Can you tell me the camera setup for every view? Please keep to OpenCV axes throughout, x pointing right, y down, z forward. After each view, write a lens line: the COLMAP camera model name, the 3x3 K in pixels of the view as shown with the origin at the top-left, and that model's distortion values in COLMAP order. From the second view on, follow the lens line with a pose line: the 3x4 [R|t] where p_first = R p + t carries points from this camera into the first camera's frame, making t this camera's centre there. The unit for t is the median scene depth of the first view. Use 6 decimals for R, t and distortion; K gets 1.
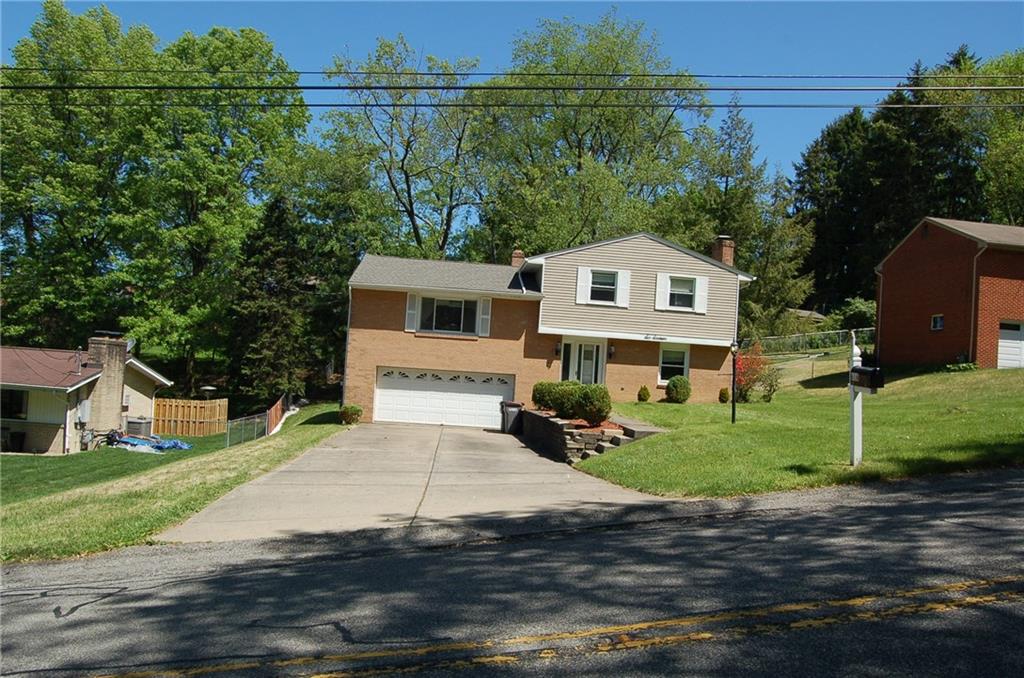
lens RADIAL K [[806.4, 0, 509.0], [0, 806.4, 356.7], [0, 0, 1]] dist [-0.098034, 0.047208]
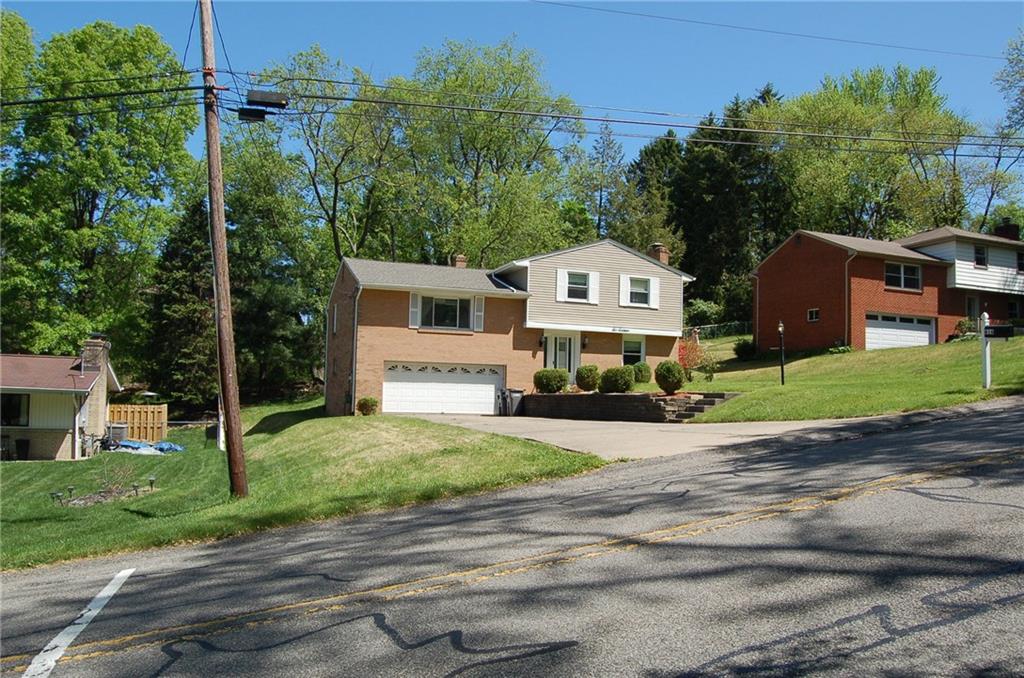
lens RADIAL K [[806.4, 0, 509.0], [0, 806.4, 356.7], [0, 0, 1]] dist [-0.098034, 0.047208]
pose [[0.960963, -0.026295, 0.275423, -0.294728], [0.029469, 0.999538, -0.007394, 0.018968], [-0.275102, 0.015222, 0.961295, -0.075208]]
